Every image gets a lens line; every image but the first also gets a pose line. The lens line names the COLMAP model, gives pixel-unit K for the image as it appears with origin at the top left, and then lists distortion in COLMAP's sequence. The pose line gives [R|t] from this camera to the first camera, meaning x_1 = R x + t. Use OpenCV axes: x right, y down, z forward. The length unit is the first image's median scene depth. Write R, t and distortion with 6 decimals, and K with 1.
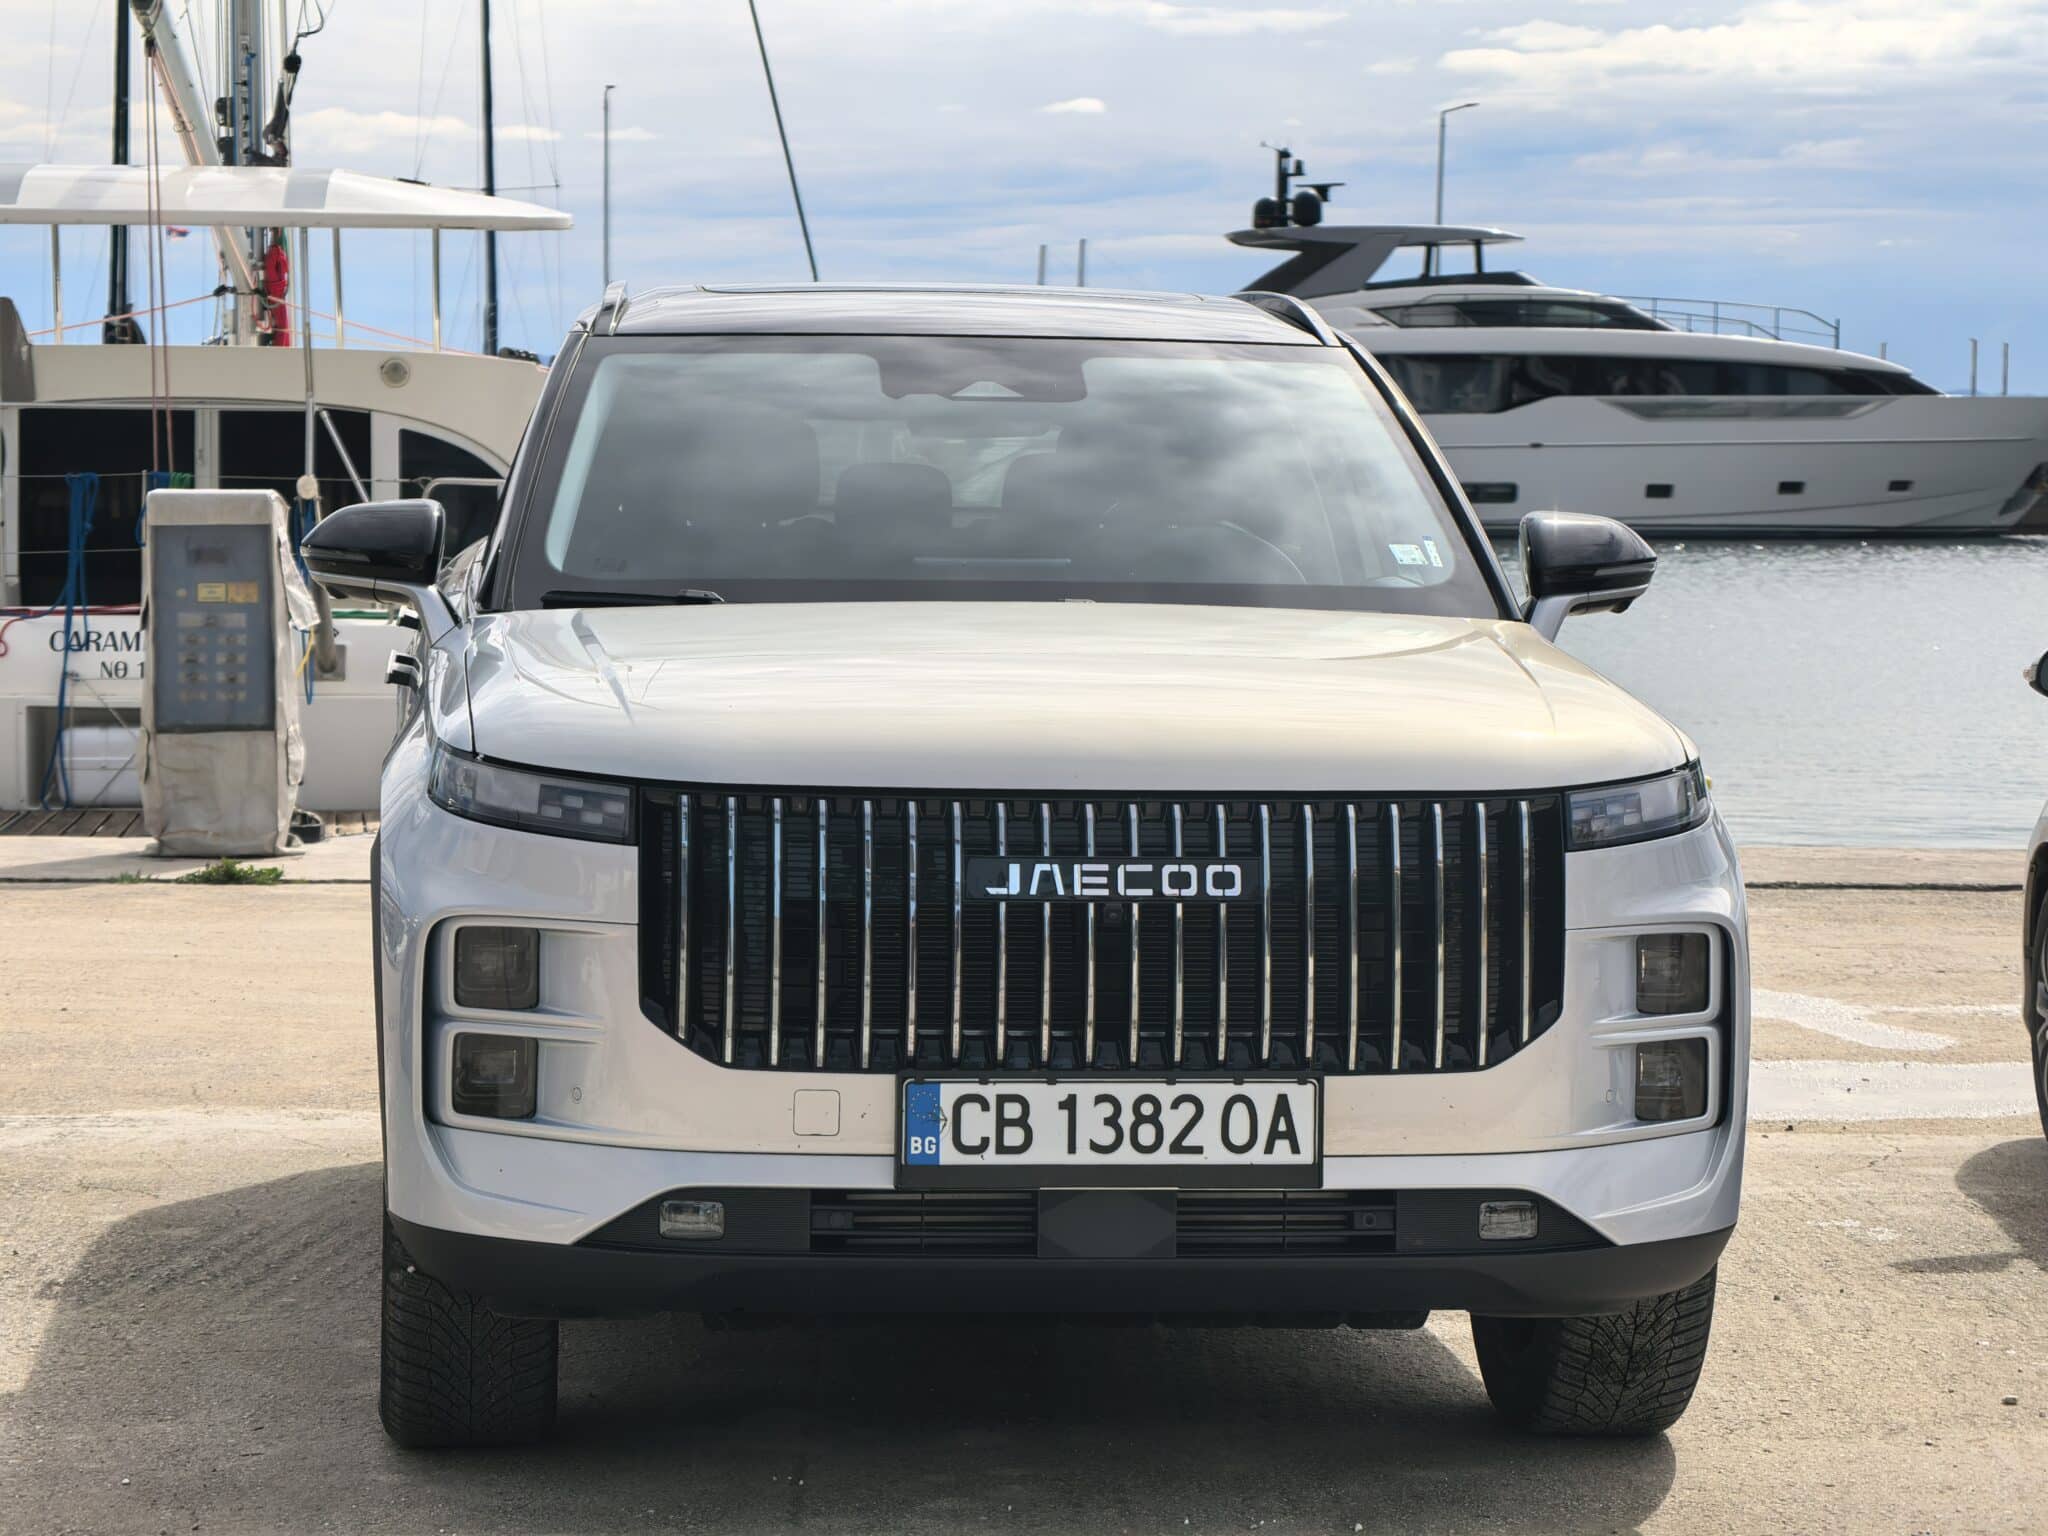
lens RADIAL K [[5433.7, 0, 1056.2], [0, 5433.7, 643.5], [0, 0, 1]] dist [0.365171, 0.000000]
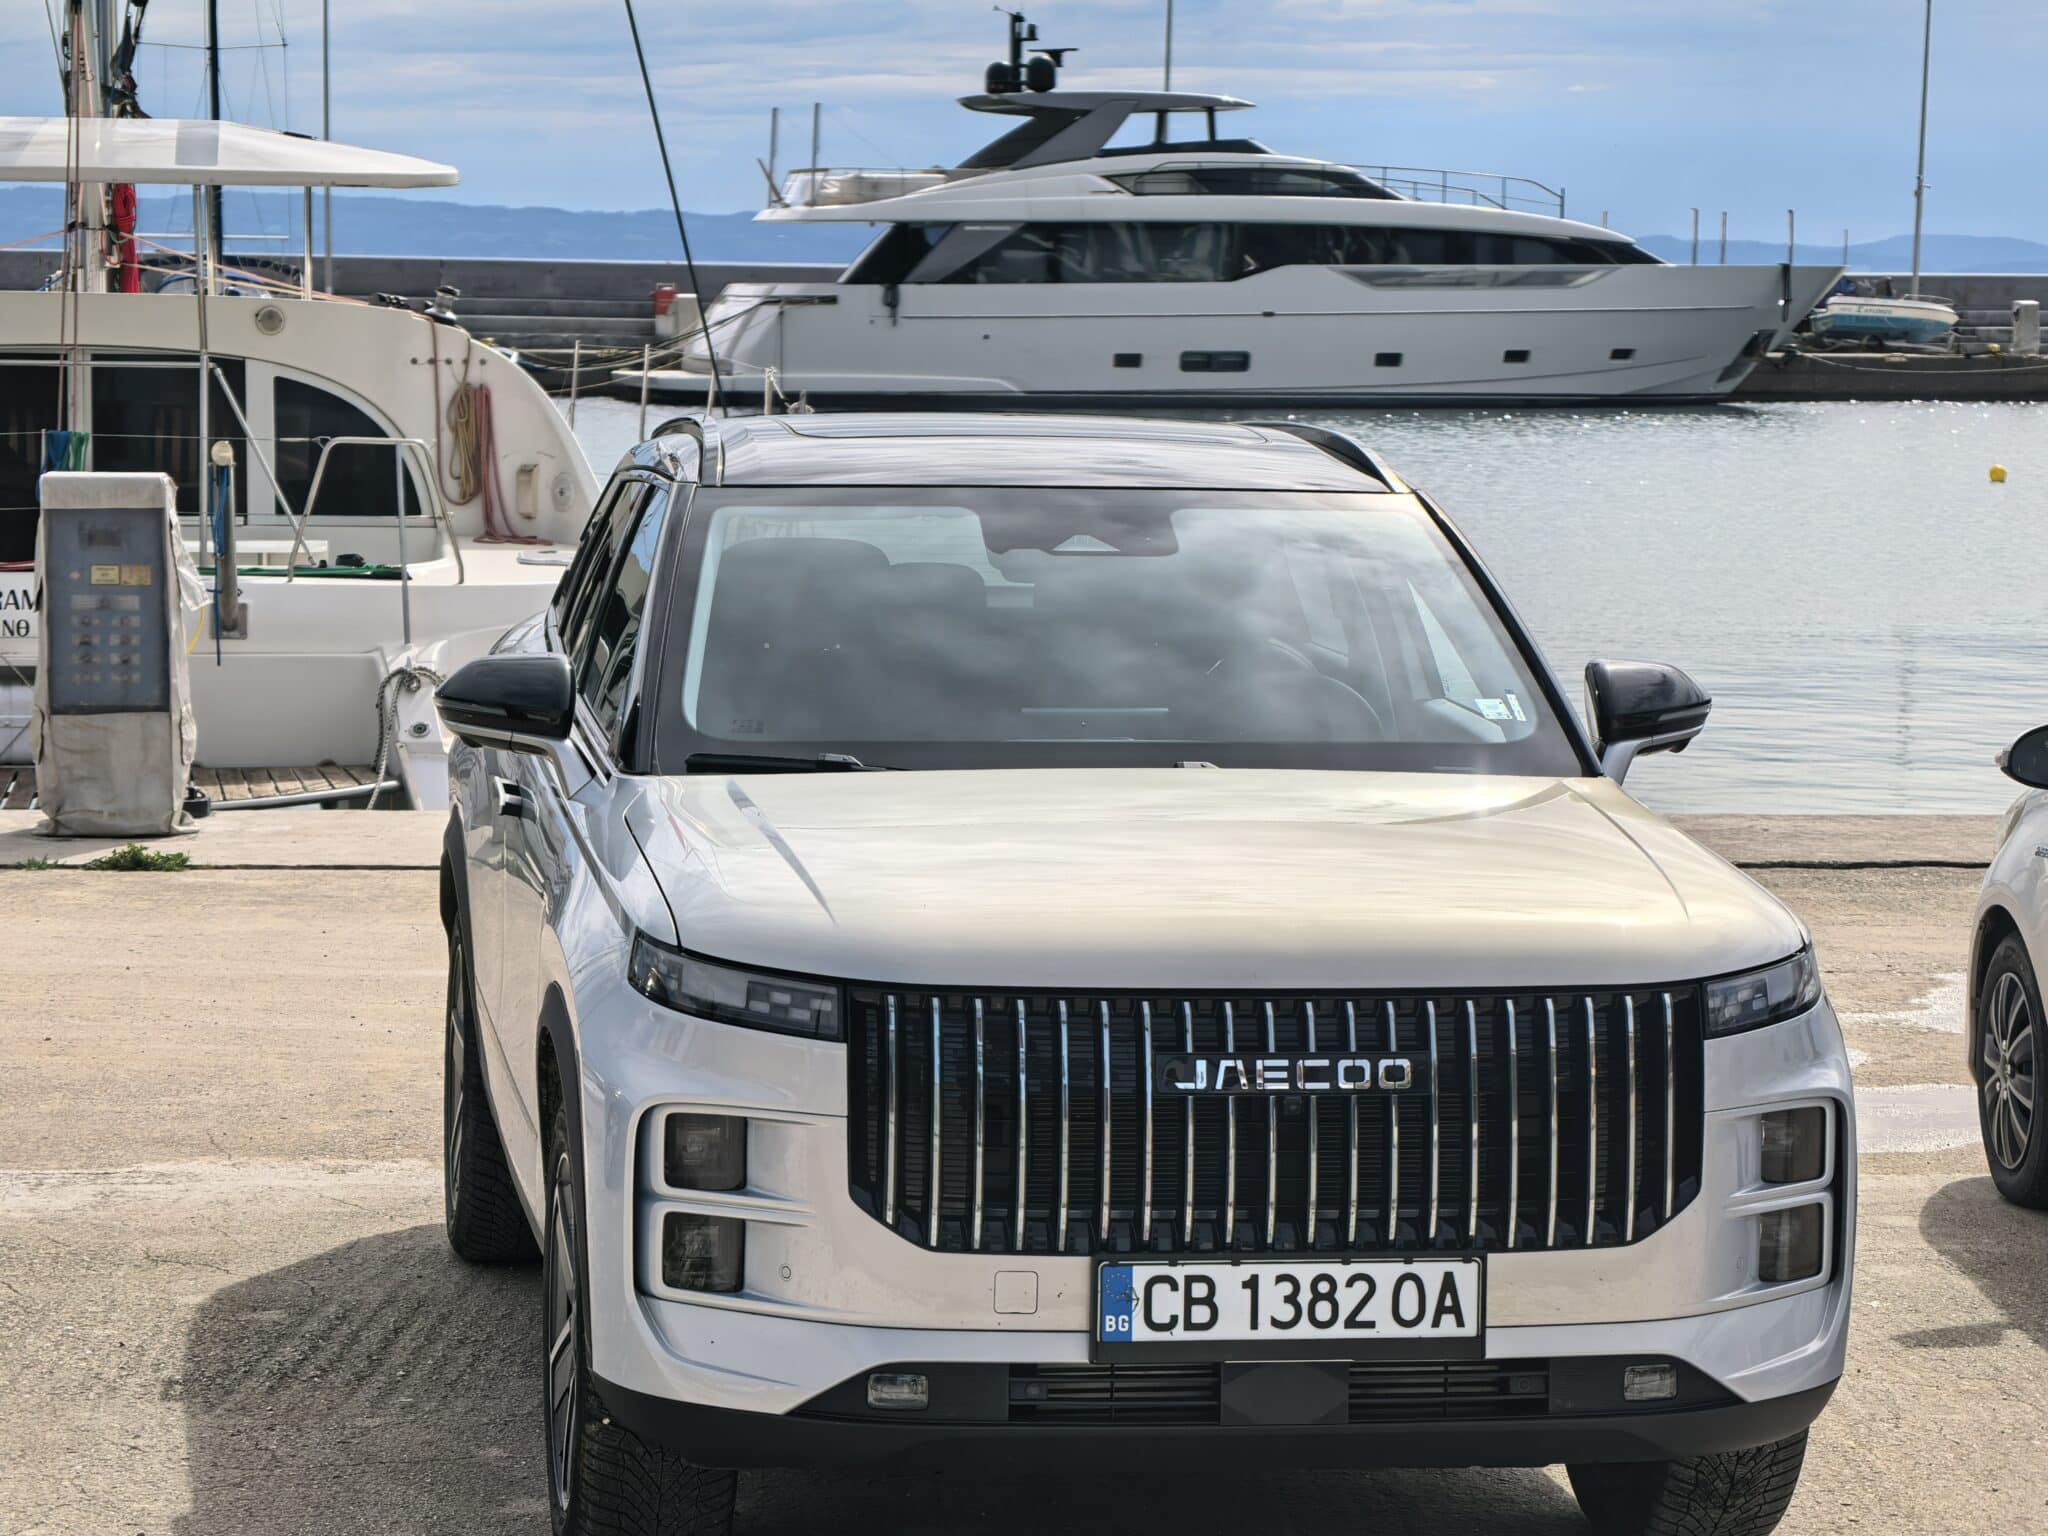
lens RADIAL K [[5433.7, 0, 1082.6], [0, 5433.7, 741.1], [0, 0, 1]] dist [0.365171, 0.000000]
pose [[0.998195, -0.001527, 0.060042, -0.094706], [-0.001303, 0.998890, 0.047077, -0.072099], [-0.060047, -0.047070, 0.997085, -0.061704]]
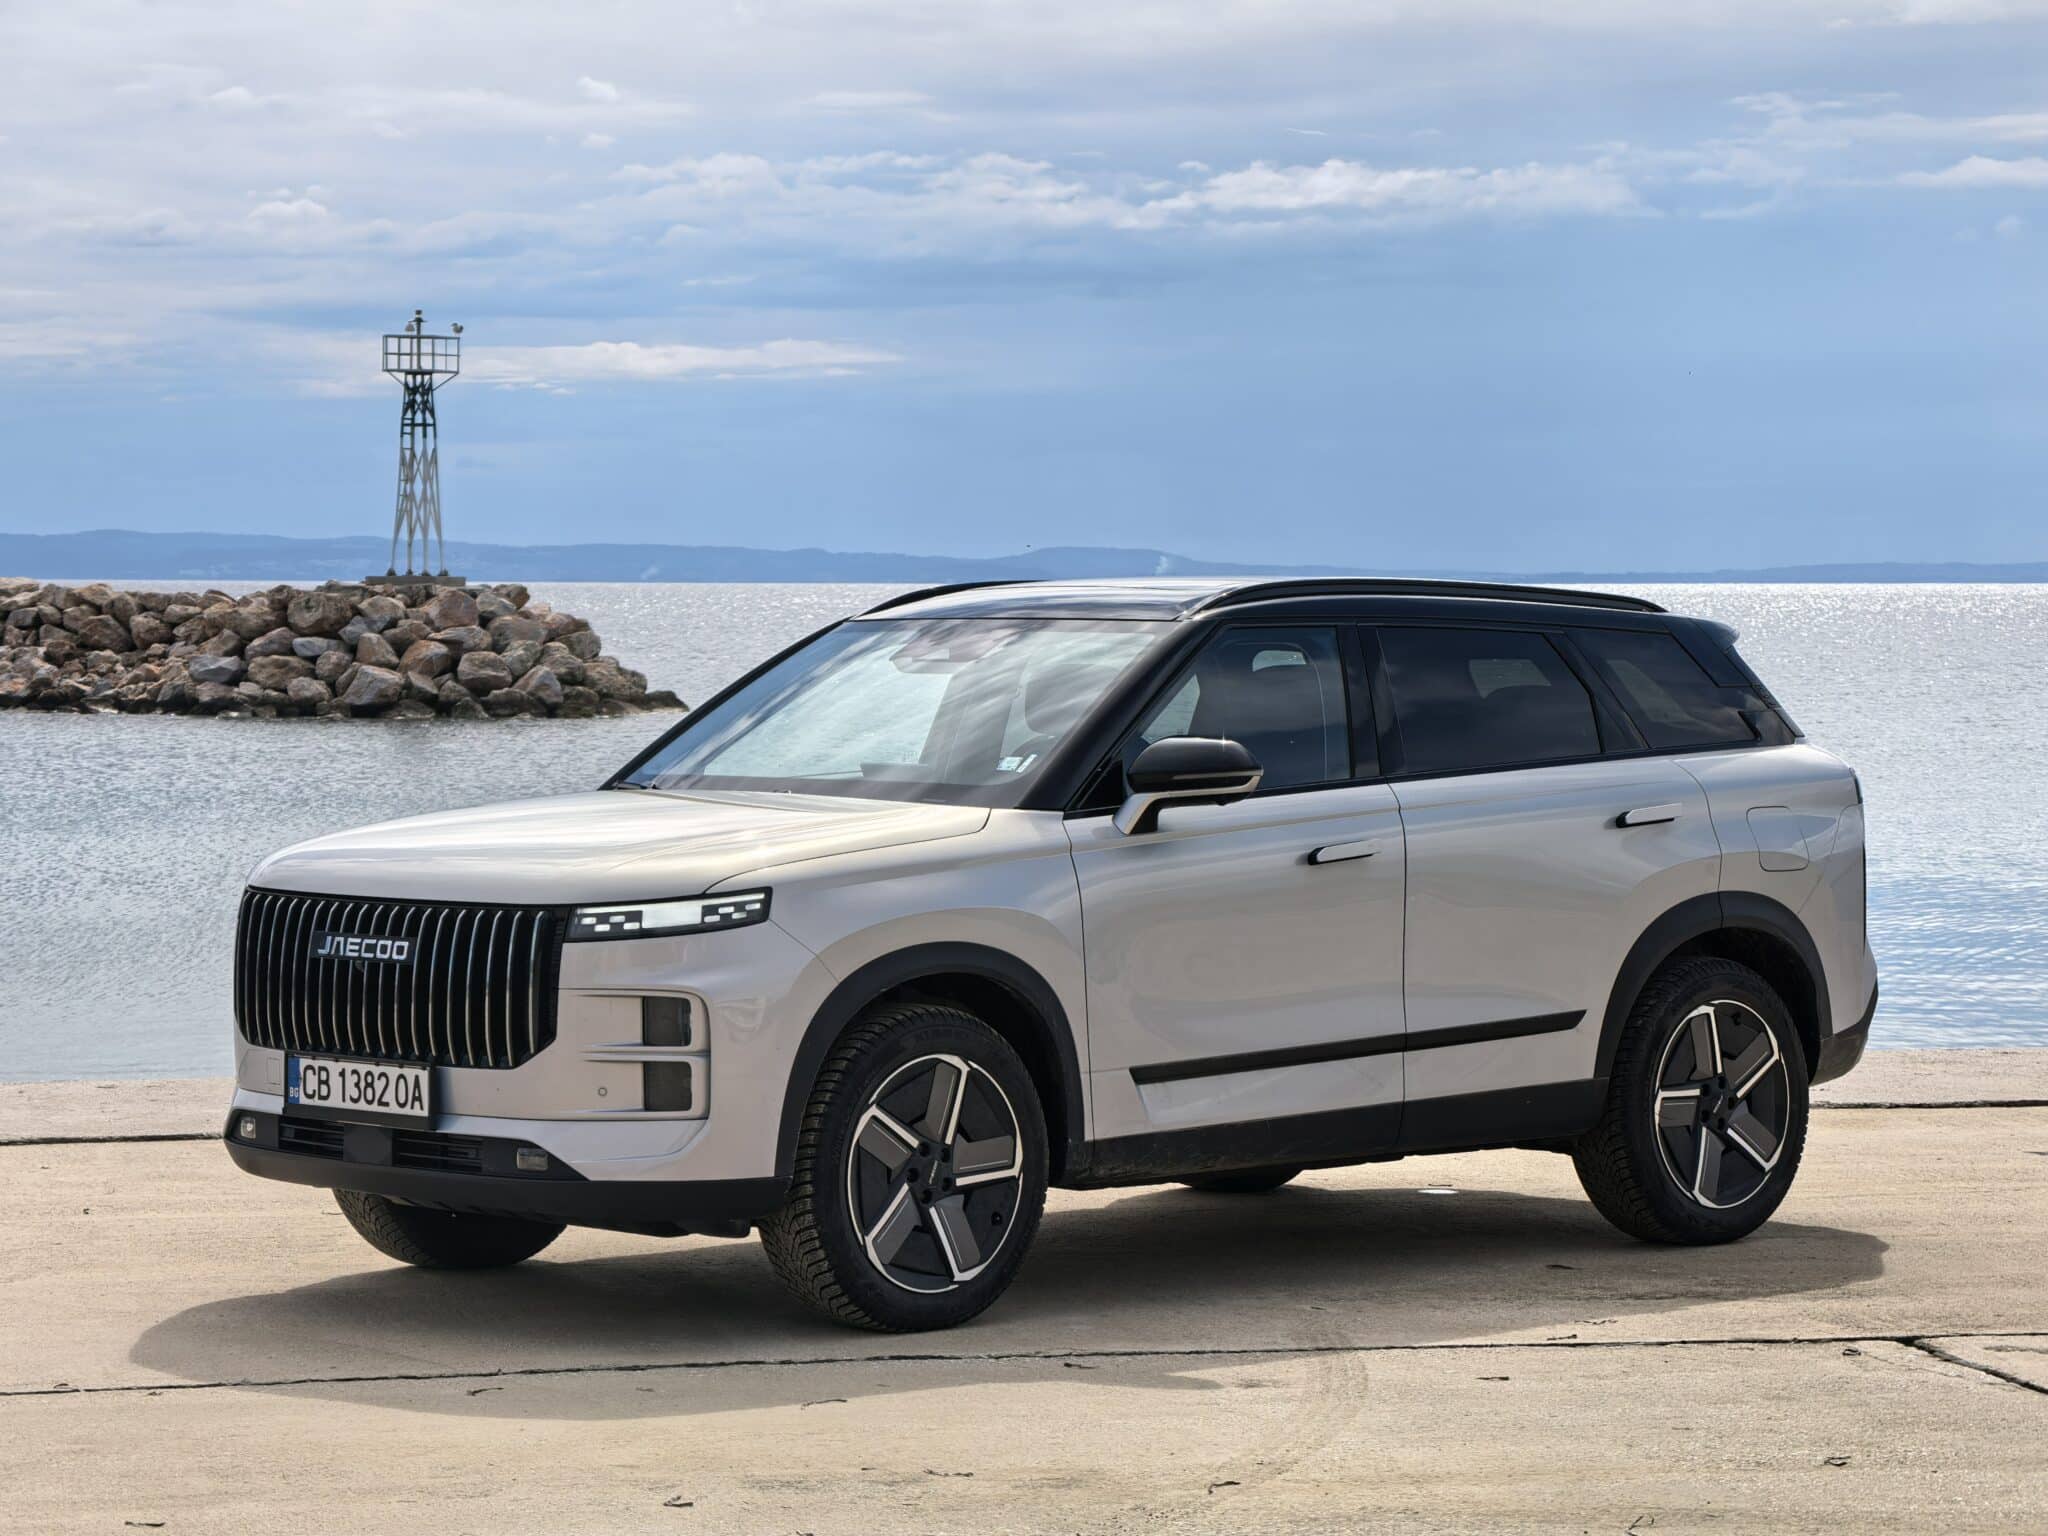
lens RADIAL K [[5433.7, 0, 945.8], [0, 5433.7, 804.4], [0, 0, 1]] dist [0.365171, 0.000000]
pose [[0.600560, 0.013987, -0.799458, 1.524375], [-0.019537, 0.999805, 0.002816, -0.011301], [0.799341, 0.013928, 0.600716, 0.093338]]
